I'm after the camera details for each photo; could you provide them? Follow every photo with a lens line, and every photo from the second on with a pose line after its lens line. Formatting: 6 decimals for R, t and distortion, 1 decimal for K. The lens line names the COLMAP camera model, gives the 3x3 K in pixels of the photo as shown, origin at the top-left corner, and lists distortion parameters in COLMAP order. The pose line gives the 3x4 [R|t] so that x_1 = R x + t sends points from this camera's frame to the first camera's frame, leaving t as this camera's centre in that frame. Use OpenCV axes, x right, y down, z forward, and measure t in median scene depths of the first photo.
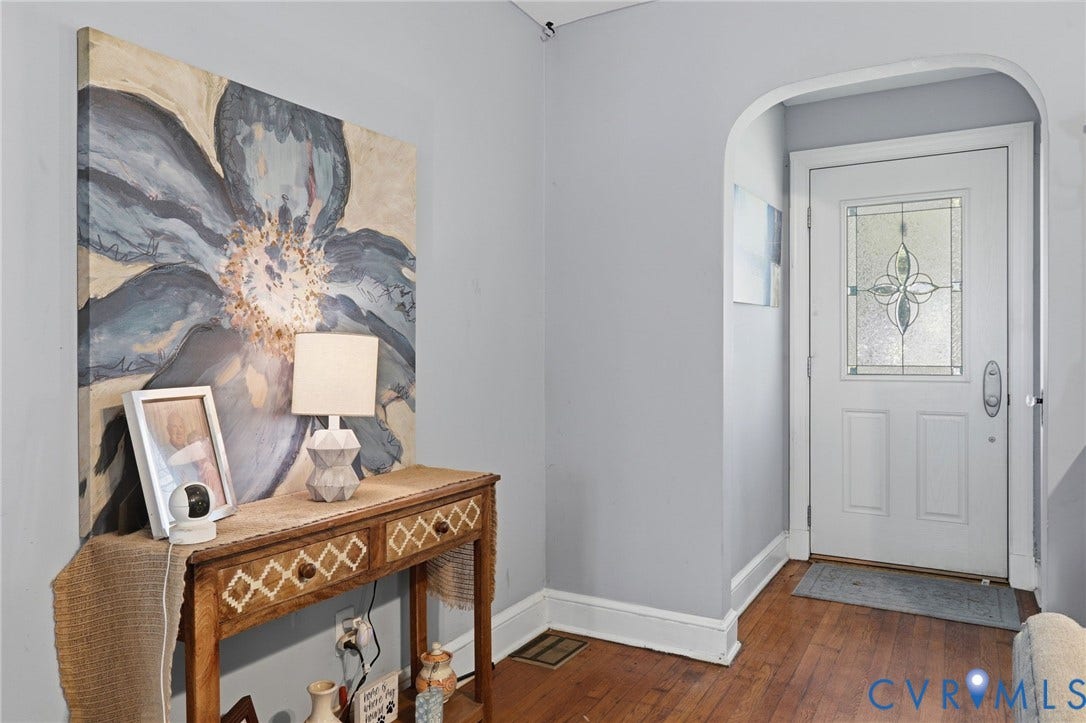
lens RADIAL K [[751.0, 0, 543.9], [0, 751.0, 354.4], [0, 0, 1]] dist [-0.000448, -0.002798]
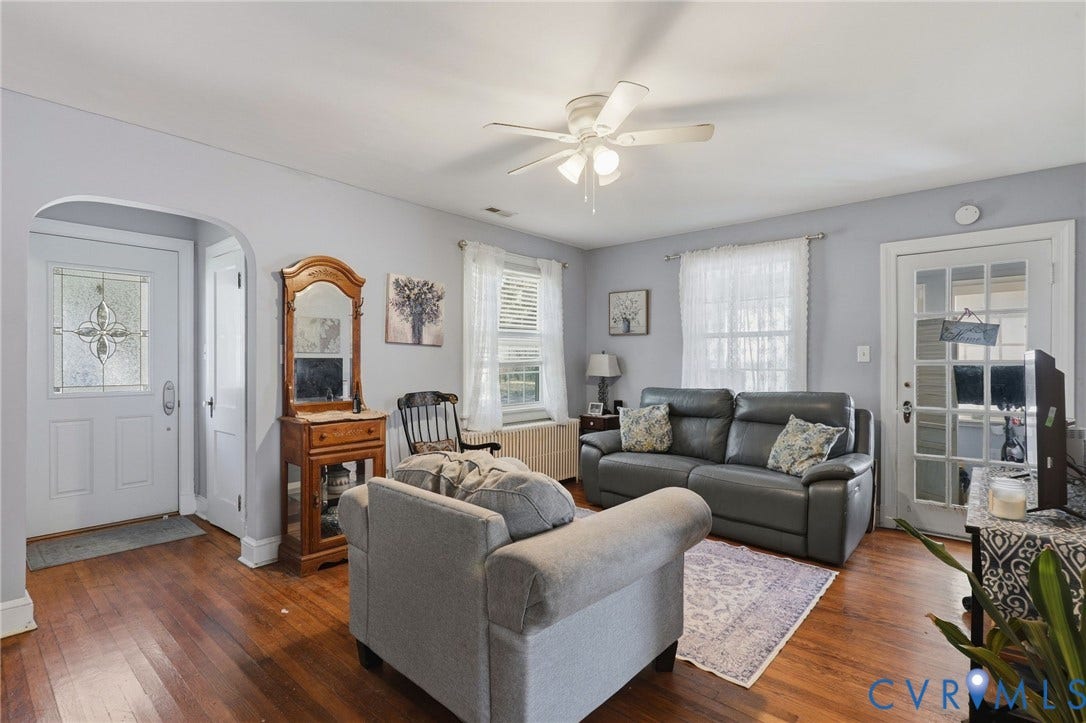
lens RADIAL K [[510.5, 0, 541.6], [0, 510.5, 362.3], [0, 0, 1]] dist [-0.004124, 0.000578]
pose [[0.208343, -0.002319, 0.978053, -0.636925], [0.001713, 0.999997, 0.002006, -0.064032], [-0.978054, 0.001258, 0.208346, -0.046587]]
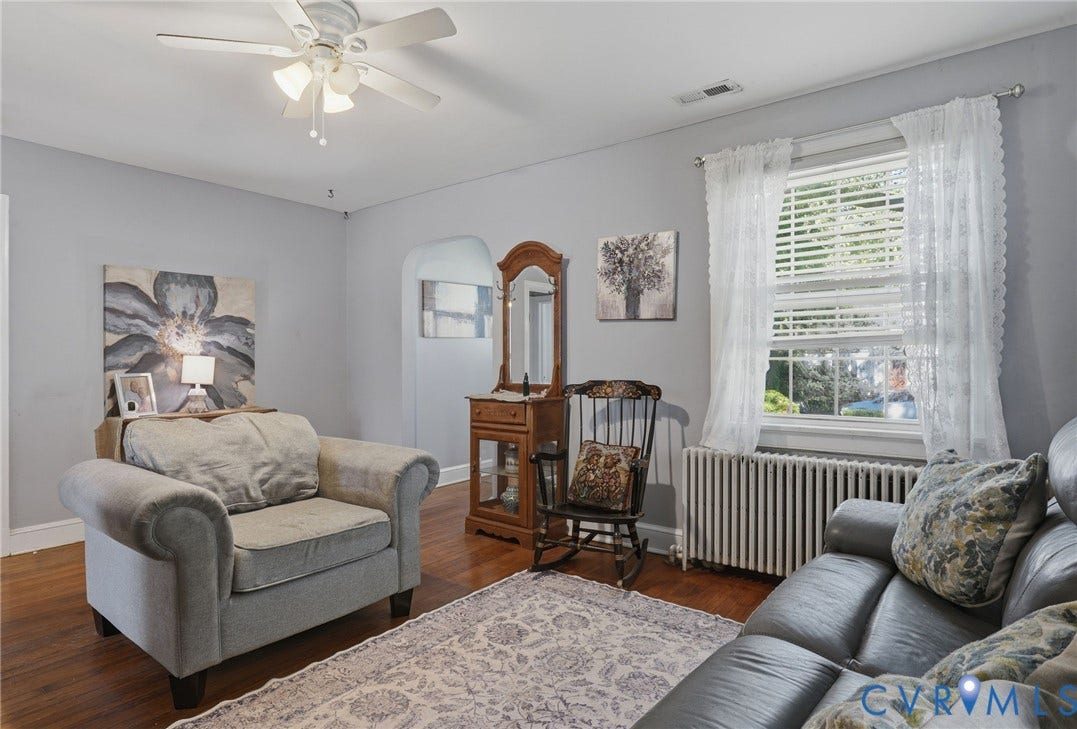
lens RADIAL K [[591.2, 0, 528.1], [0, 591.2, 358.2], [0, 0, 1]] dist [-0.003601, -0.000438]
pose [[0.989136, -0.003011, -0.146973, 1.283009], [0.002234, 0.999983, -0.005452, -0.001907], [0.146986, 0.005064, 0.989126, -1.032622]]
